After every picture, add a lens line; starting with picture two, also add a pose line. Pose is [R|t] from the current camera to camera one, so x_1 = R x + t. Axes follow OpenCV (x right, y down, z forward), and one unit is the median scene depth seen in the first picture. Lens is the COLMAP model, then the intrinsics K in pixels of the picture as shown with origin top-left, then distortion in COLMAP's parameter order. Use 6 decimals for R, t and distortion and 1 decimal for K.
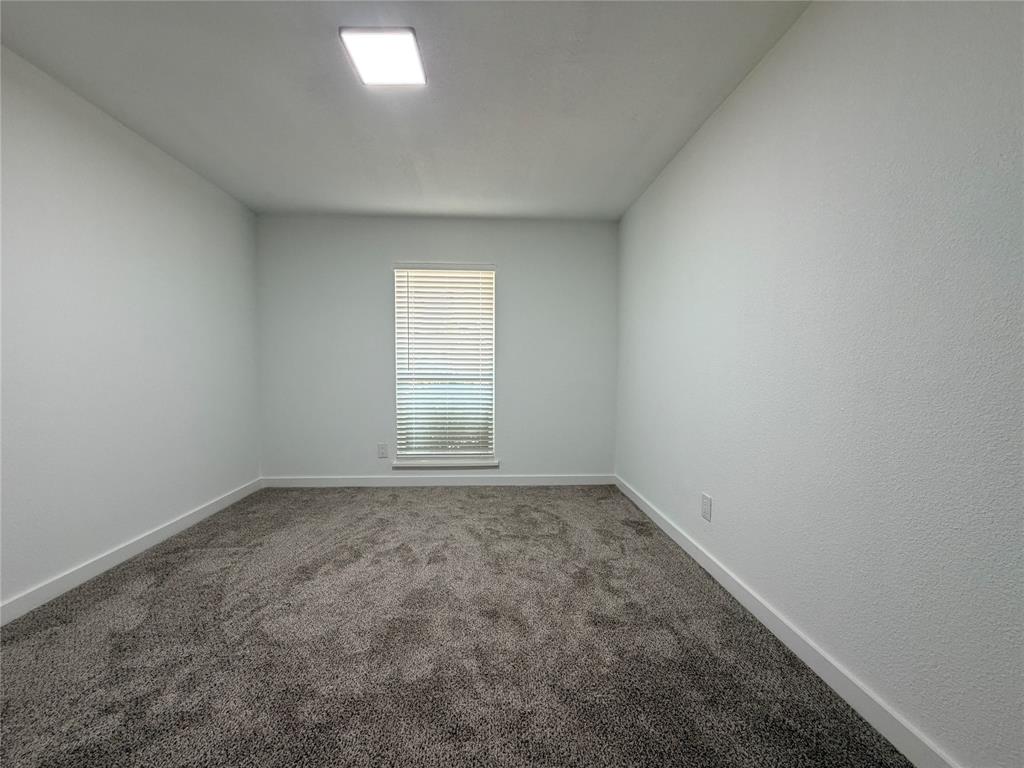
lens RADIAL K [[345.8, 0, 512.0], [0, 345.8, 384.0], [0, 0, 1]] dist [-0.000077, -0.000027]
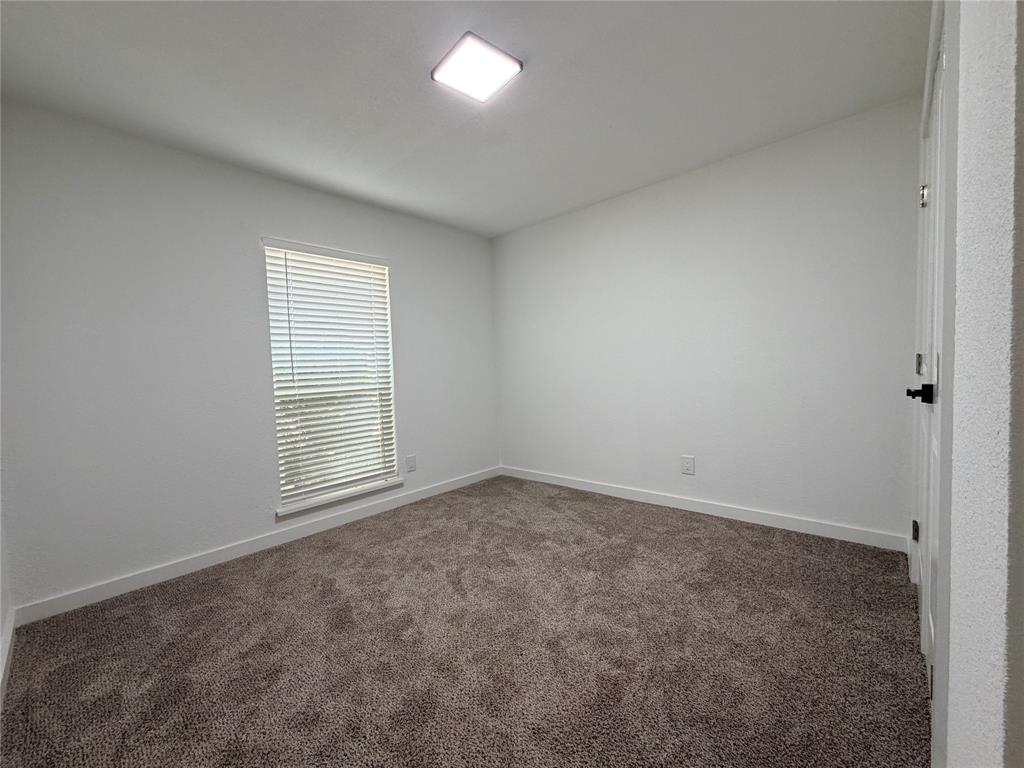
lens RADIAL K [[409.6, 0, 509.5], [0, 409.6, 385.2], [0, 0, 1]] dist [0.000806, -0.000132]
pose [[0.708416, -0.066632, 0.702642, -0.598857], [0.094256, 0.995548, -0.000622, 0.011321], [-0.699473, 0.066669, 0.711543, 0.037386]]
